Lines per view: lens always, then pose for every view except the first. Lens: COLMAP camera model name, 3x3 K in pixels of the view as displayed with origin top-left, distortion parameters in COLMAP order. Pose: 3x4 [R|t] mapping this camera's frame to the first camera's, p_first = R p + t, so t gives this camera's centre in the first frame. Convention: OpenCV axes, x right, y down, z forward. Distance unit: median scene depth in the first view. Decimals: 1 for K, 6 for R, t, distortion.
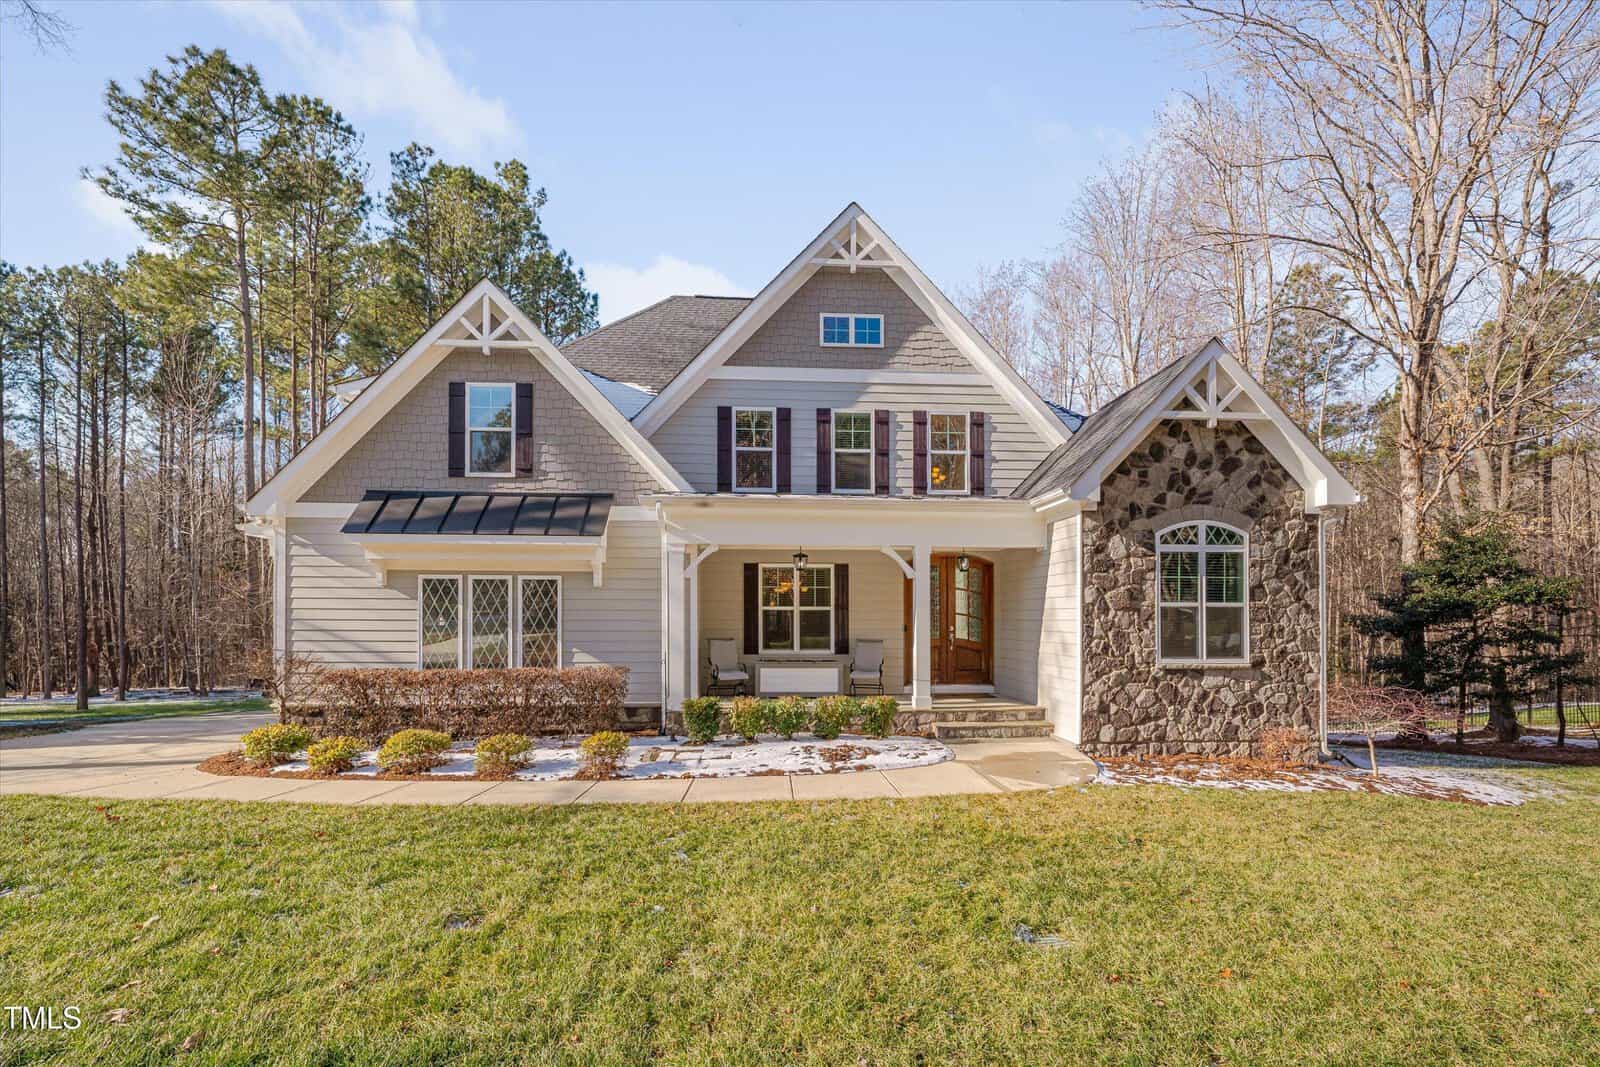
lens RADIAL K [[768.8, 0, 780.7], [0, 768.8, 624.2], [0, 0, 1]] dist [-0.009514, 0.000047]
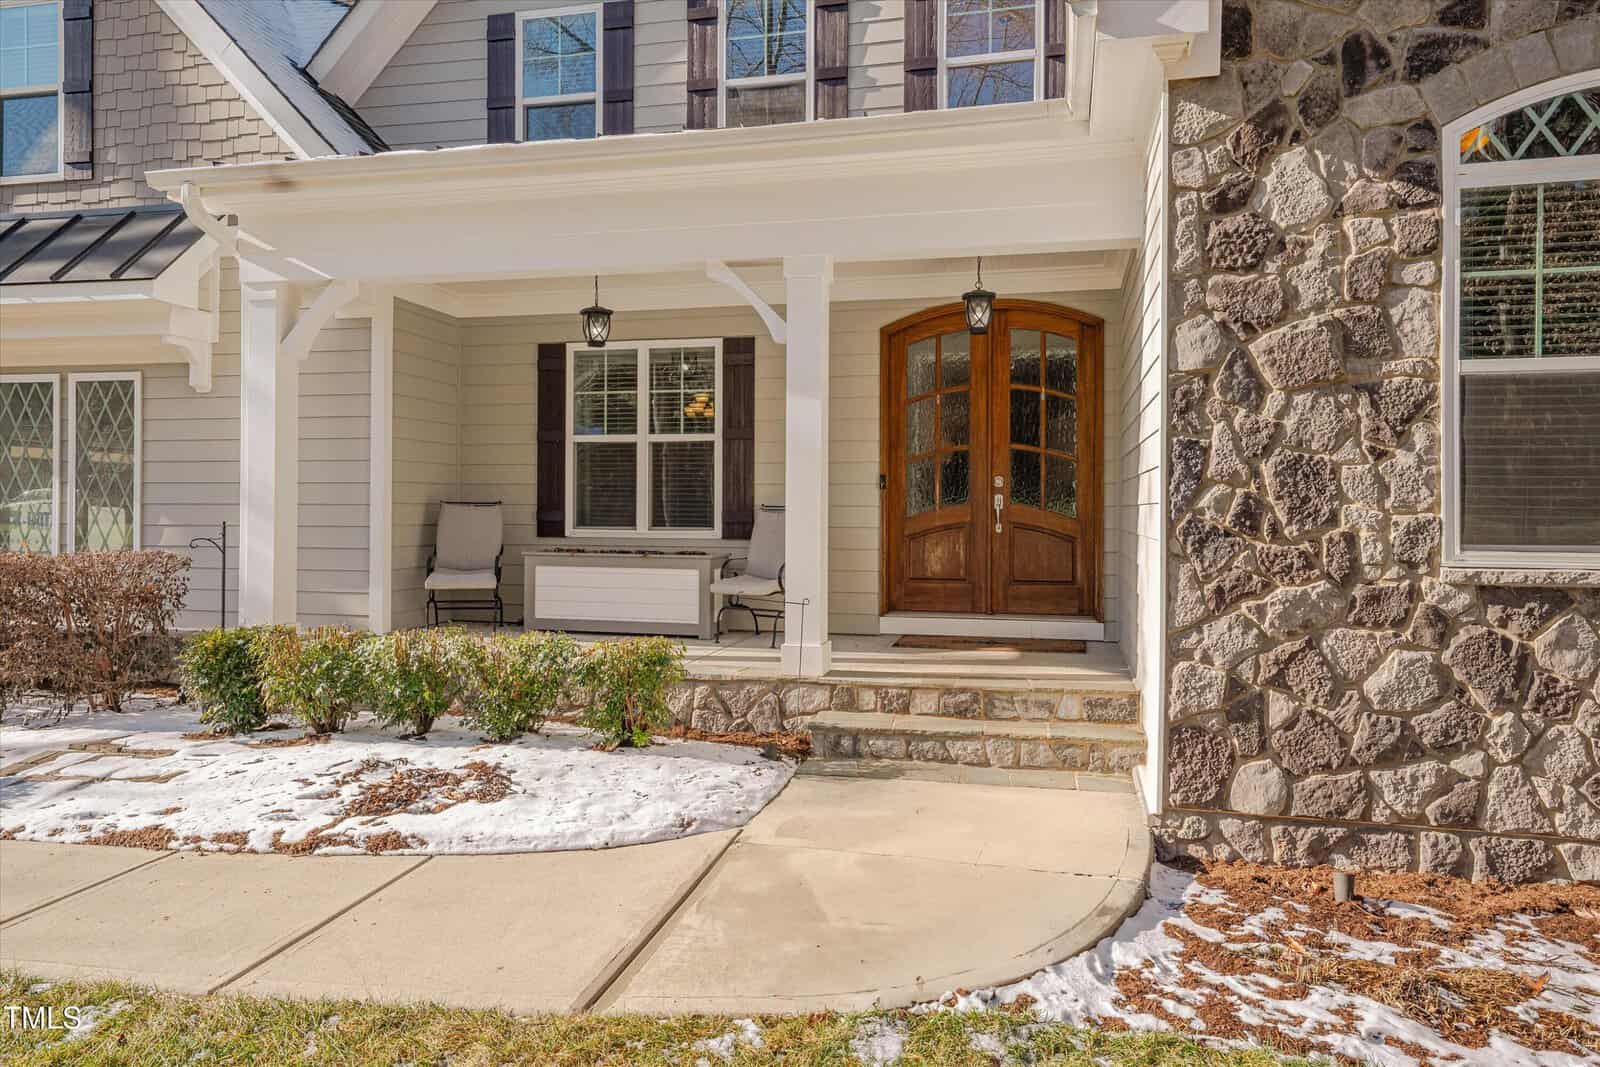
lens RADIAL K [[1108.3, 0, 758.8], [0, 1108.3, 511.2], [0, 0, 1]] dist [0.038214, 0.001491]
pose [[0.952612, 0.003221, -0.304171, 0.342755], [-0.005574, 0.999961, -0.006868, 0.031897], [0.304137, 0.008238, 0.952593, 0.466691]]
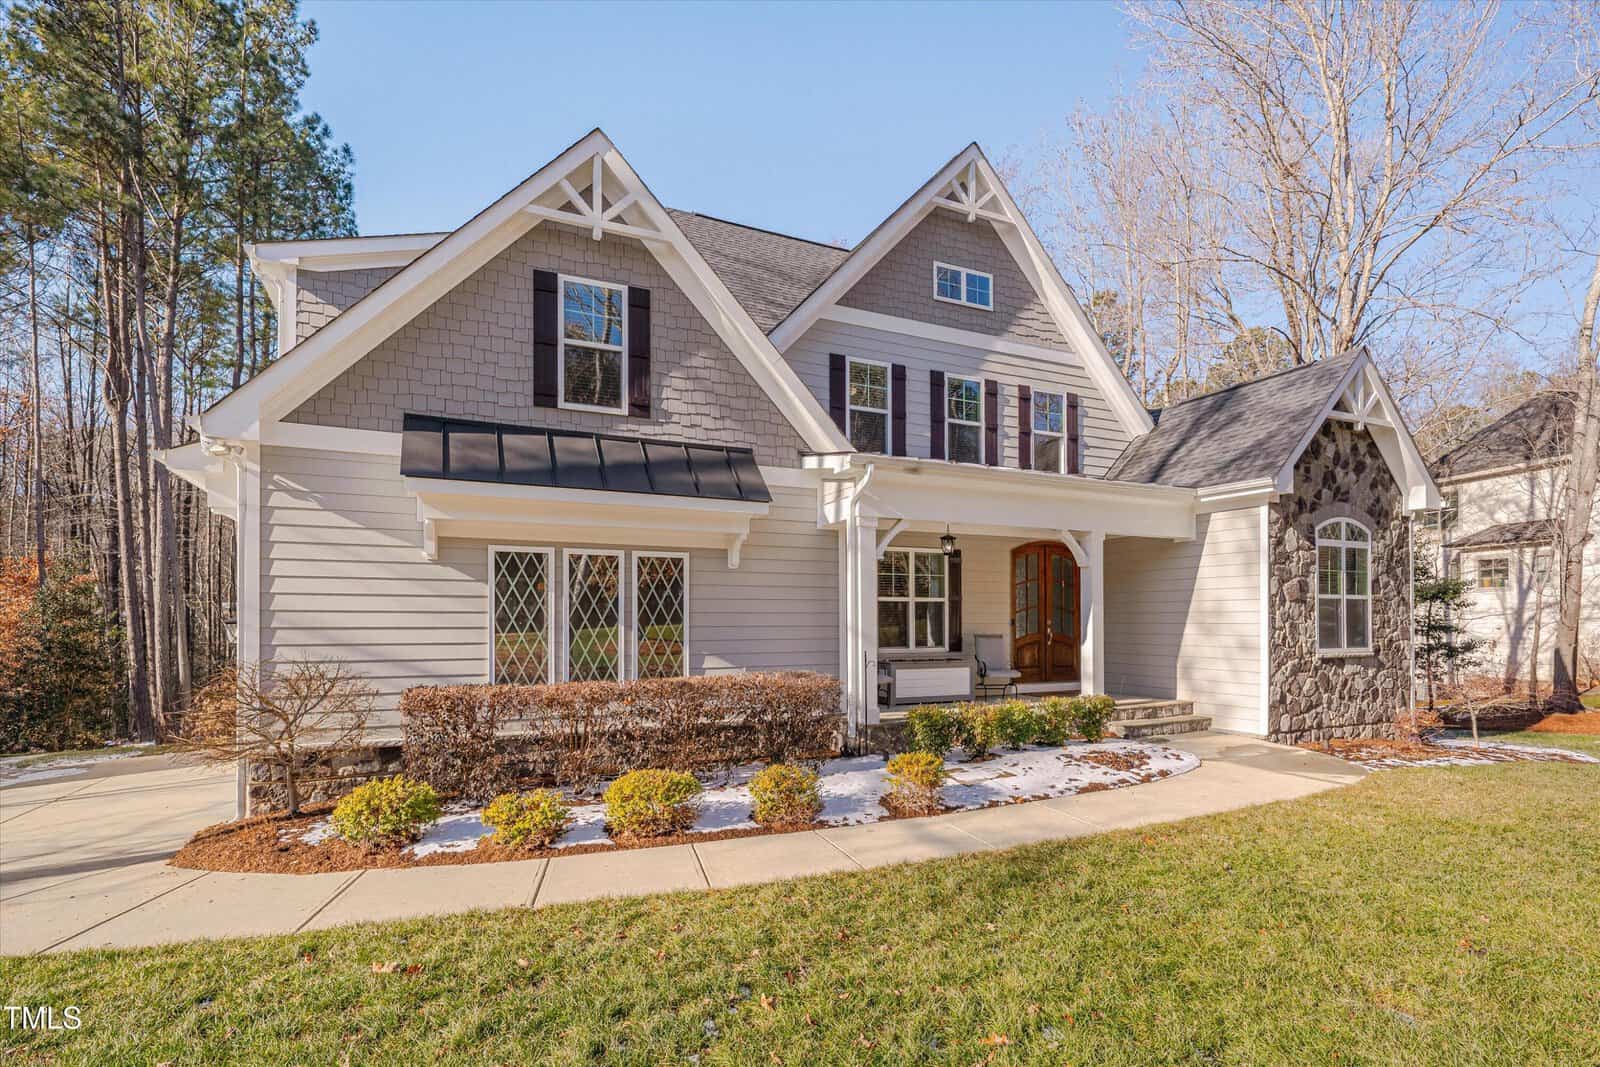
lens RADIAL K [[844.3, 0, 817.9], [0, 844.3, 624.3], [0, 0, 1]] dist [0.000306, 0.000590]
pose [[0.913655, -0.005294, 0.406455, -0.548284], [0.005683, 0.999984, 0.000251, 0.007327], [-0.406450, 0.002080, 0.913671, 0.213048]]
